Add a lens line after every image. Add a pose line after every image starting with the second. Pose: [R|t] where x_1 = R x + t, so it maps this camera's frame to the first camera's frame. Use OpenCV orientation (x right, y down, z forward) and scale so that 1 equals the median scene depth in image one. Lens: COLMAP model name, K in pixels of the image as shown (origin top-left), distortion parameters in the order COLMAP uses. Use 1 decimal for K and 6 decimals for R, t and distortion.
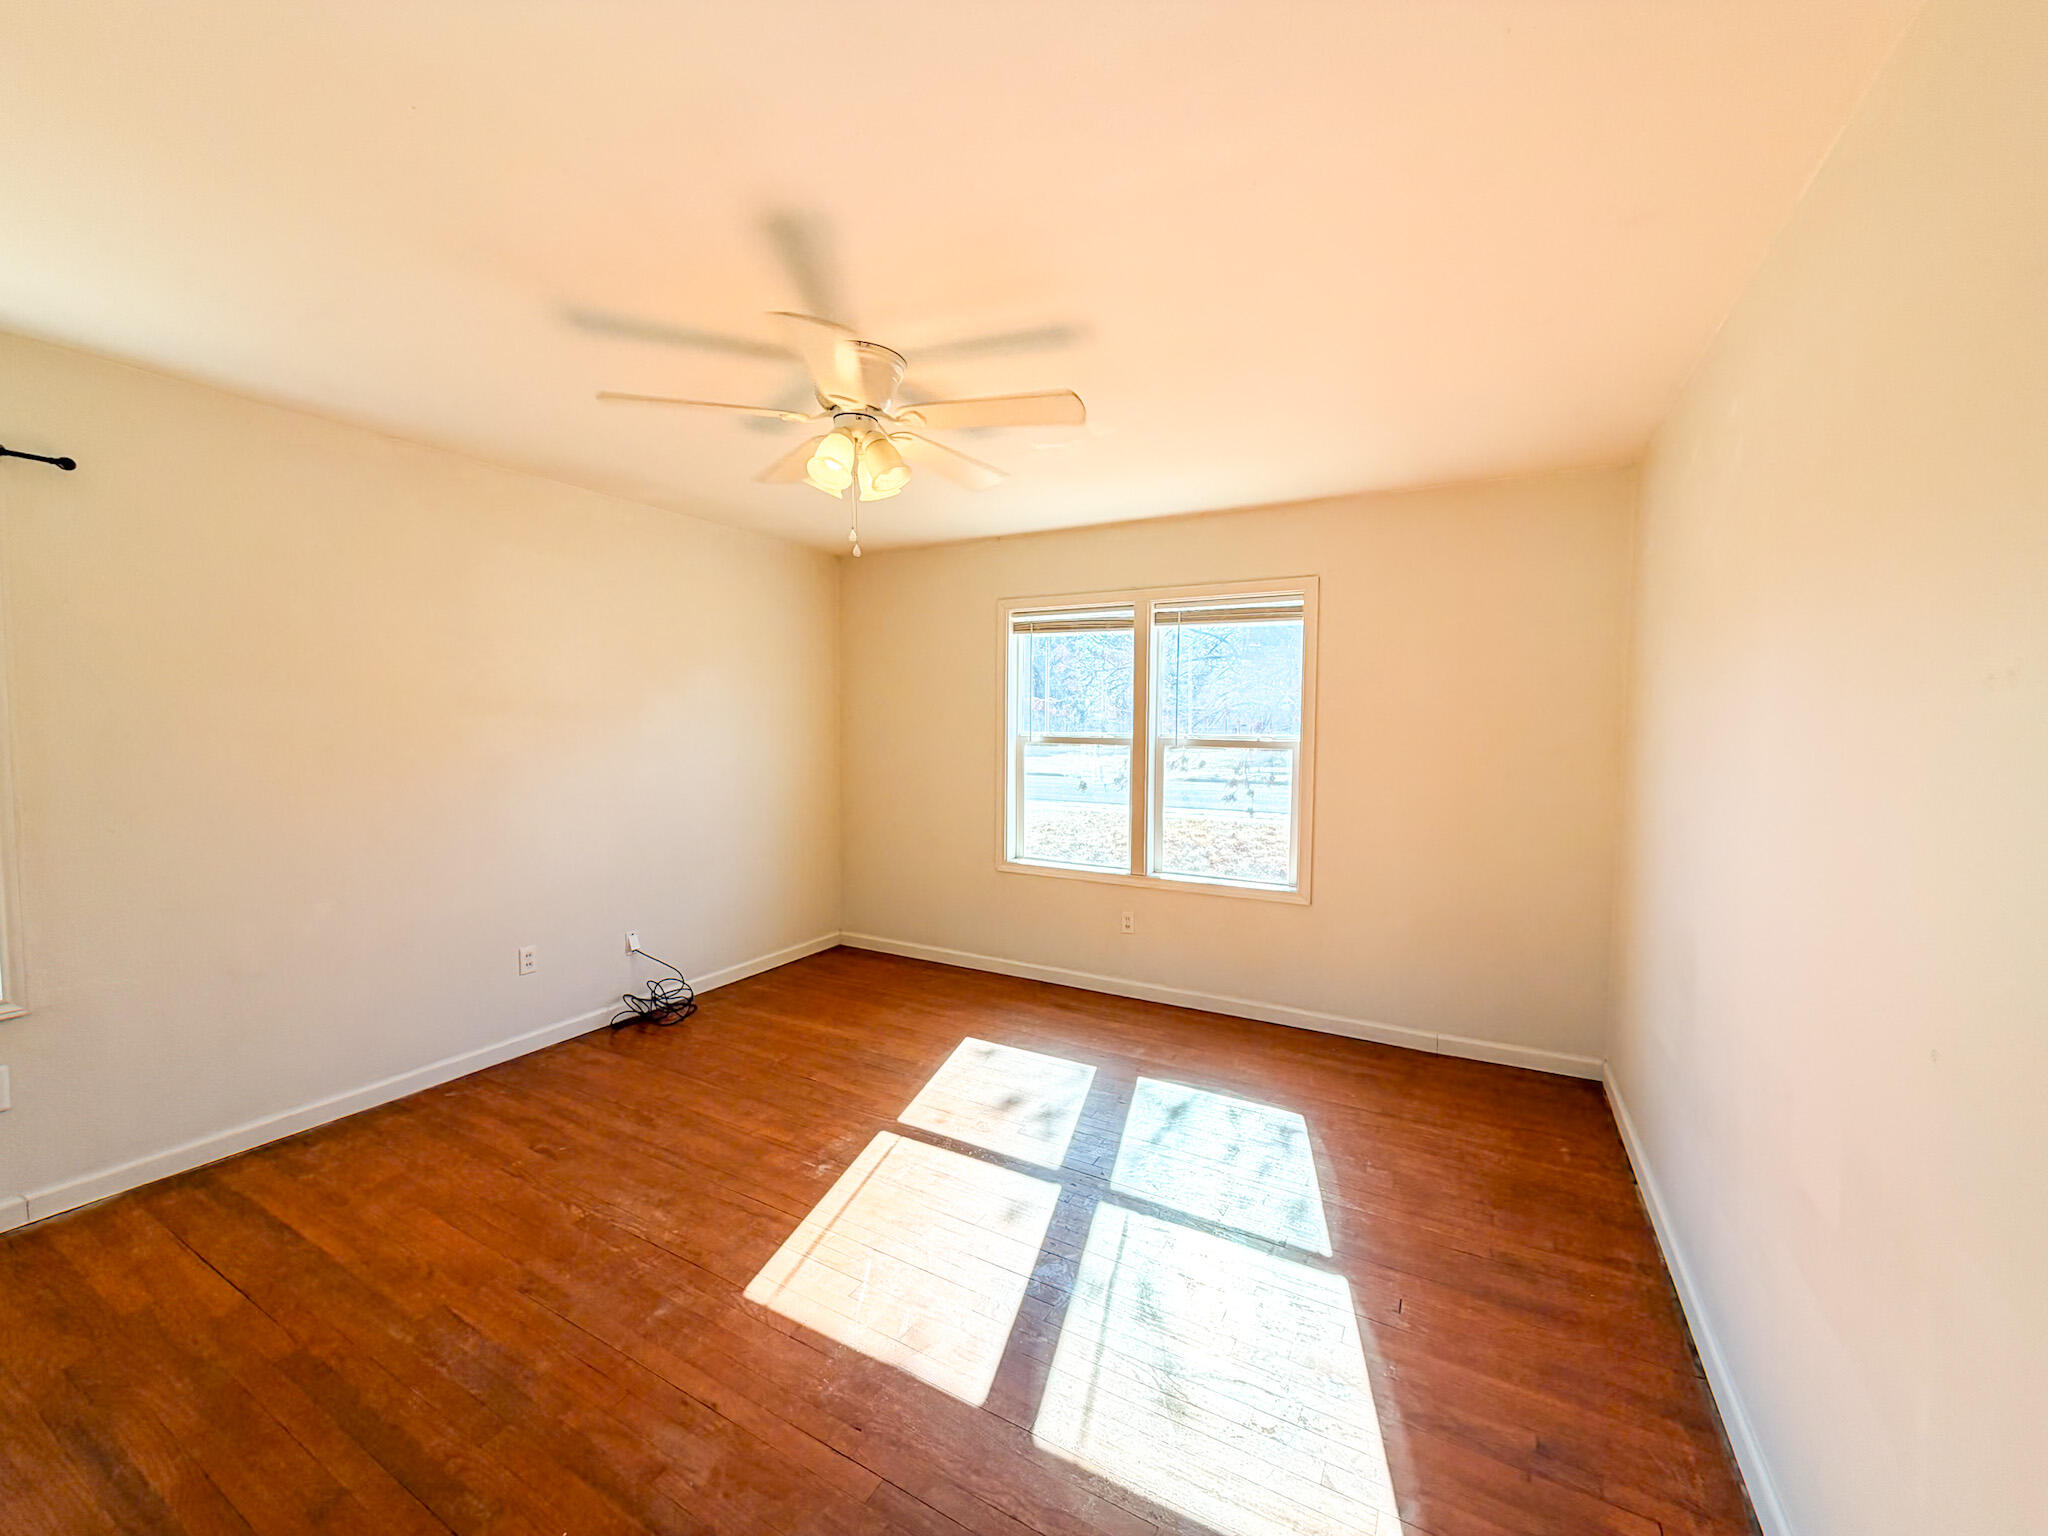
lens RADIAL K [[819.4, 0, 1020.5], [0, 819.4, 769.3], [0, 0, 1]] dist [0.000904, 0.000026]
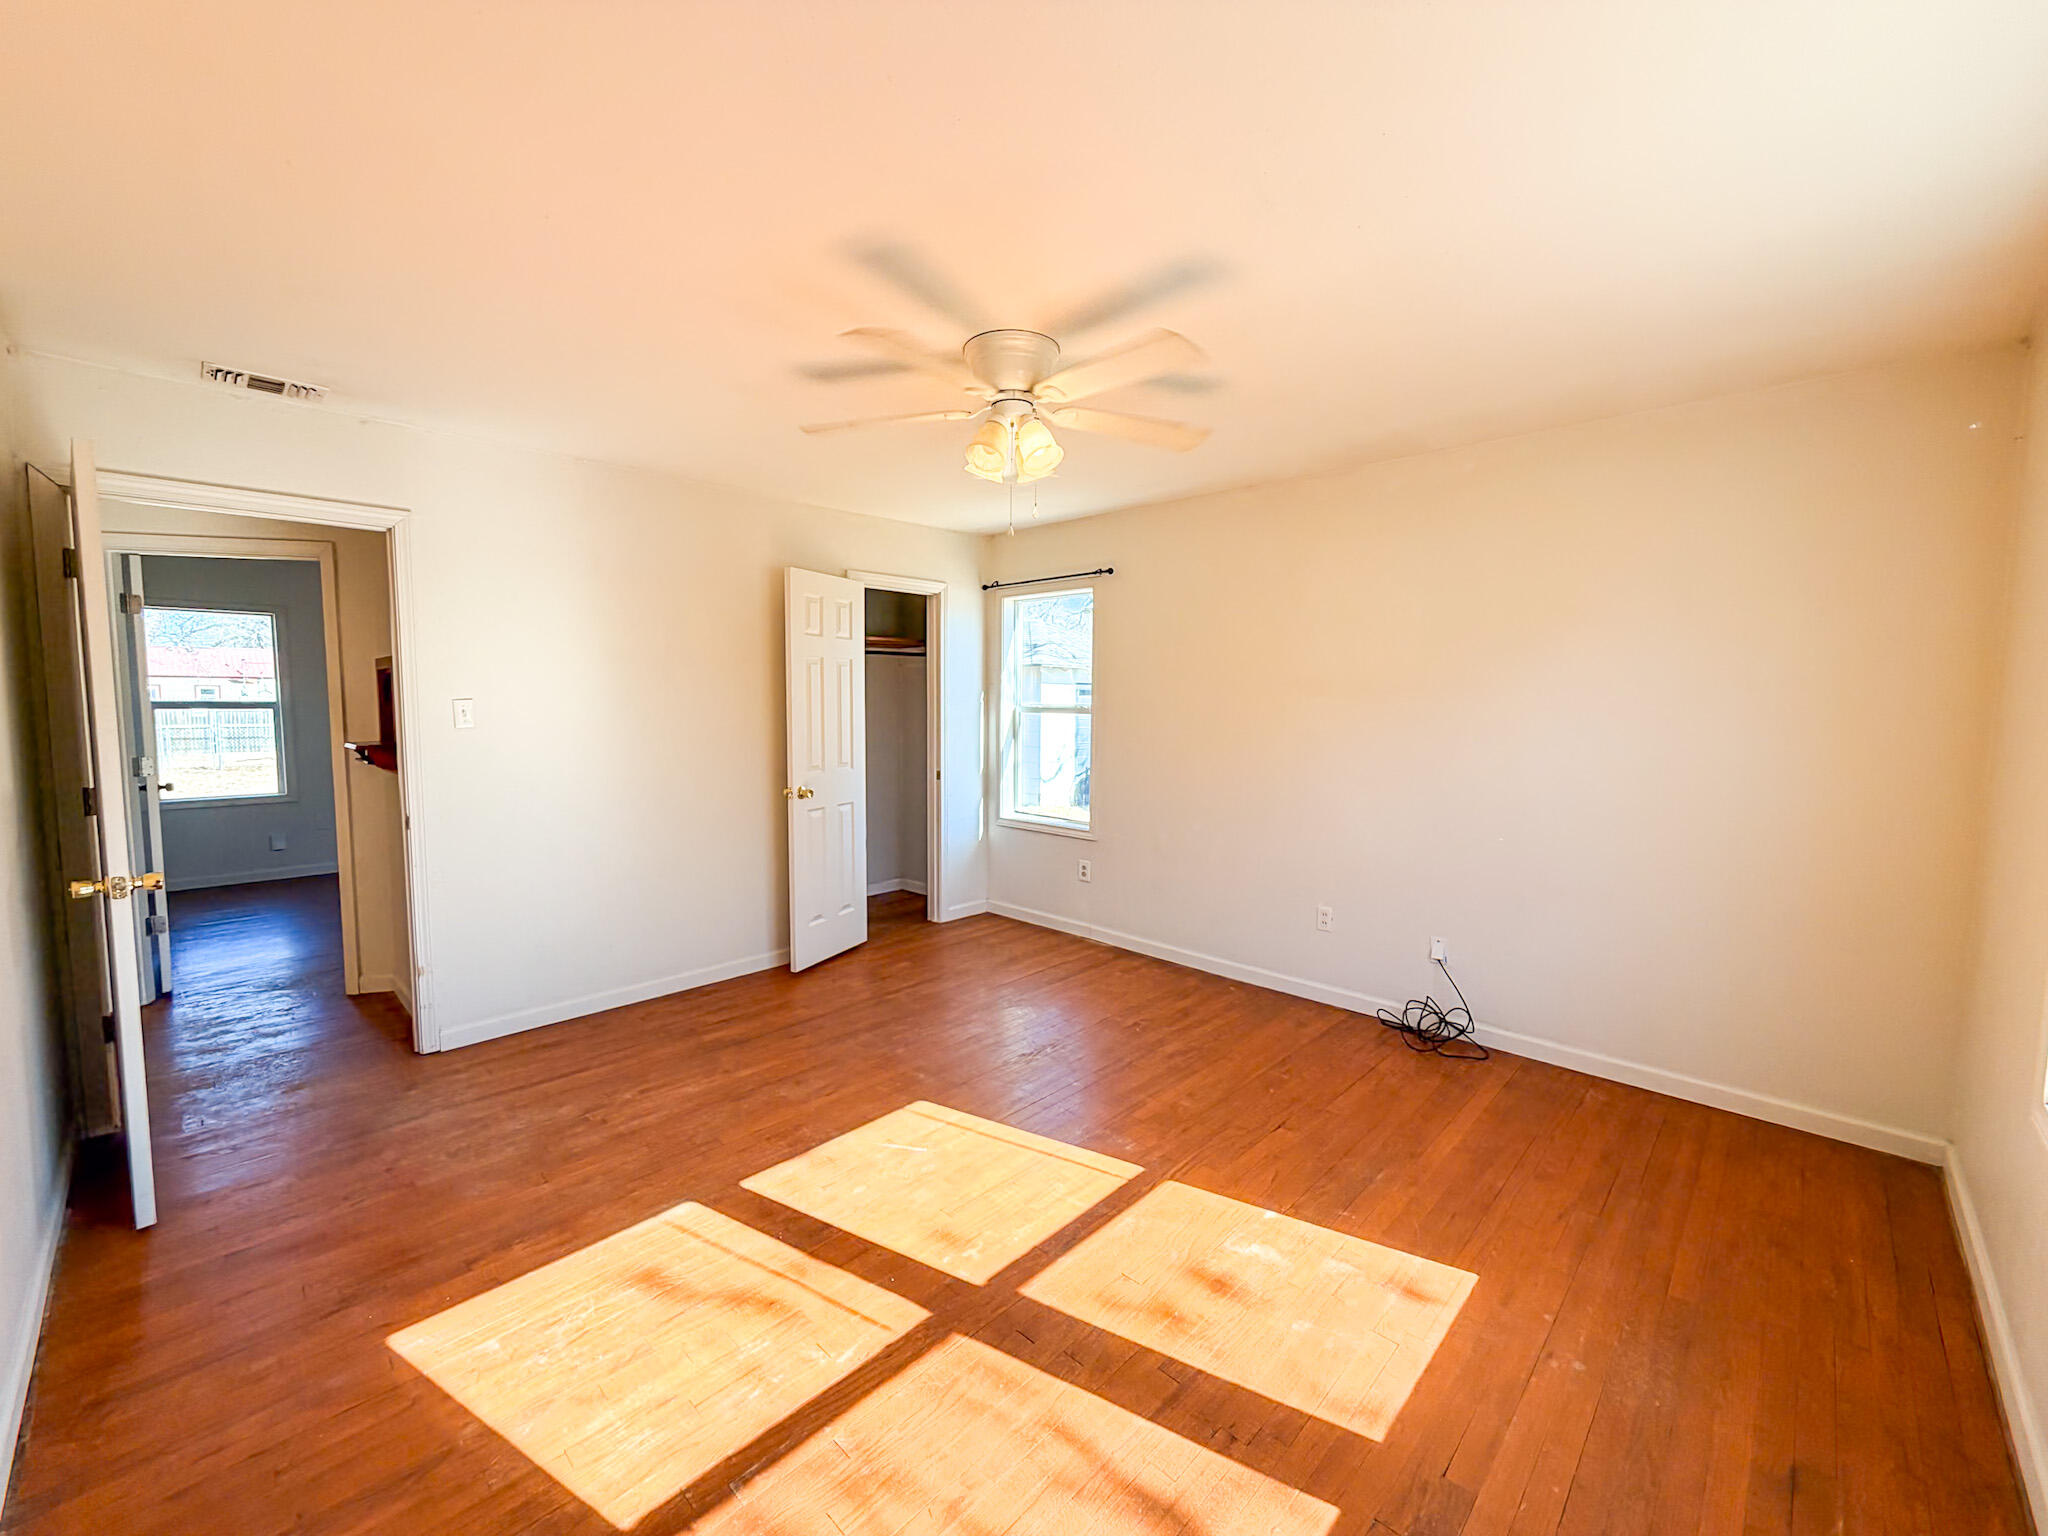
lens RADIAL K [[819.4, 0, 1016.0], [0, 819.4, 761.0], [0, 0, 1]] dist [0.000904, 0.000026]
pose [[-0.260191, 0.063346, -0.963477, 0.635899], [-0.068570, 0.994114, 0.083878, -0.047475], [0.963119, 0.087890, -0.254316, 0.990680]]
